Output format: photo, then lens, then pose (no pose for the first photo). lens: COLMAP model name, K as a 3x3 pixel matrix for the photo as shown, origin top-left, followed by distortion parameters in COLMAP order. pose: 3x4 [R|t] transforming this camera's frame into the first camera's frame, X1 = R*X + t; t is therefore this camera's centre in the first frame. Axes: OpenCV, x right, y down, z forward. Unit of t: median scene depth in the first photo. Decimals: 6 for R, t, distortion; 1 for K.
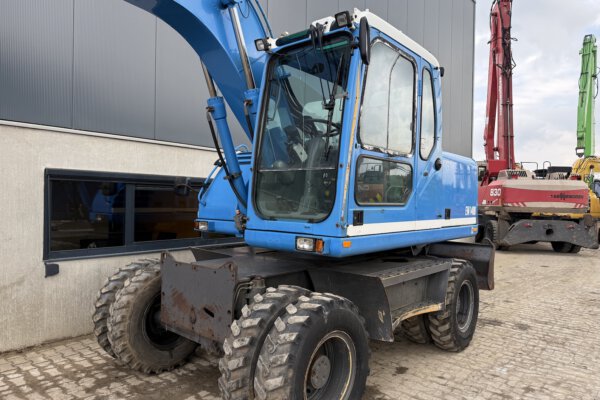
lens RADIAL K [[425.5, 0, 299.5], [0, 425.5, 204.3], [0, 0, 1]] dist [0.030085, -0.040859]
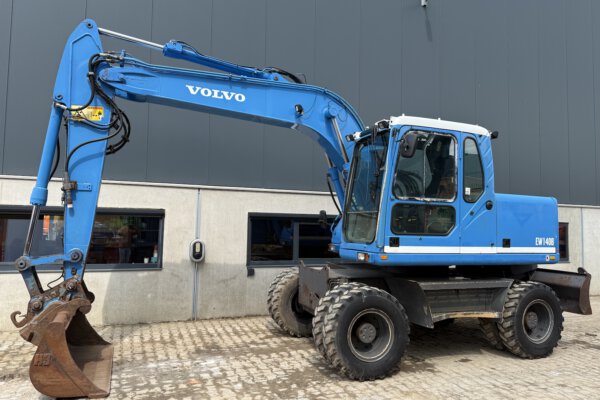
lens RADIAL K [[425.5, 0, 297.6], [0, 425.5, 200.3], [0, 0, 1]] dist [0.030085, -0.040859]
pose [[0.880499, -0.029882, -0.473104, 0.400634], [-0.010864, 0.996477, -0.083159, 0.008661], [0.473923, 0.078361, 0.877073, -0.422200]]
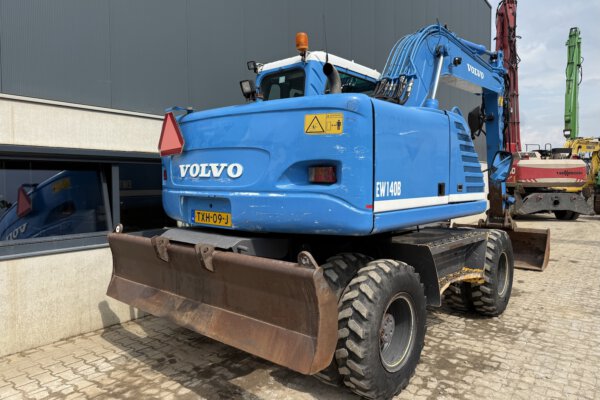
lens RADIAL K [[425.5, 0, 301.9], [0, 425.5, 203.6], [0, 0, 1]] dist [0.030085, -0.040859]
pose [[0.997998, -0.023847, 0.058583, -0.641380], [0.021521, 0.998967, 0.040029, 0.010732], [-0.059477, -0.038688, 0.997480, -0.526713]]
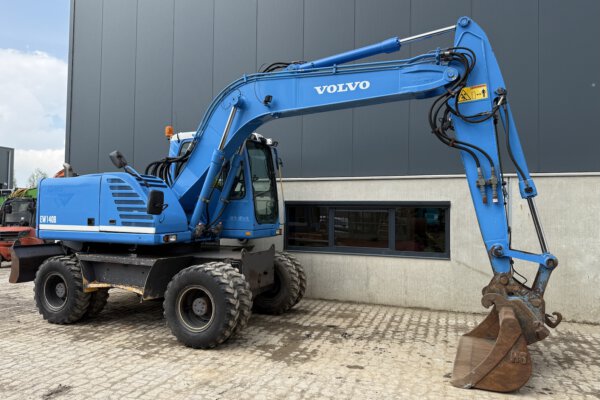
lens RADIAL K [[425.5, 0, 296.5], [0, 425.5, 199.3], [0, 0, 1]] dist [0.030085, -0.040859]
pose [[0.342296, -0.043652, -0.938577, 1.192247], [-0.020783, 0.998324, -0.054010, 0.010447], [0.939362, 0.037994, 0.340815, 0.430015]]
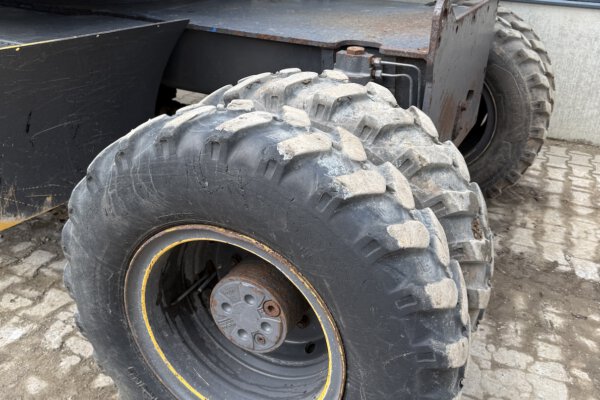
lens RADIAL K [[588.5, 0, 301.0], [0, 588.5, 203.0], [0, 0, 1]] dist [-0.049841, 0.000000]
pose [[0.309757, 0.417545, -0.854229, 0.208605], [-0.045513, 0.903898, 0.425320, 0.061117], [0.949726, -0.092867, 0.298992, 0.534688]]
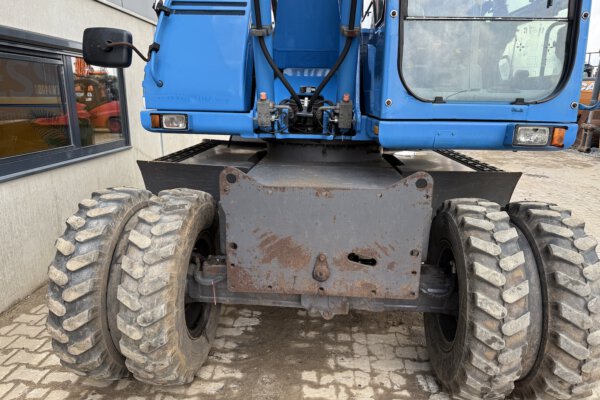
lens RADIAL K [[425.5, 0, 305.1], [0, 425.5, 200.8], [0, 0, 1]] dist [0.030085, -0.040859]
pose [[0.797832, -0.146090, 0.584912, -0.464790], [0.004488, 0.971608, 0.236552, 0.020497], [-0.602864, -0.186104, 0.775835, 0.441101]]
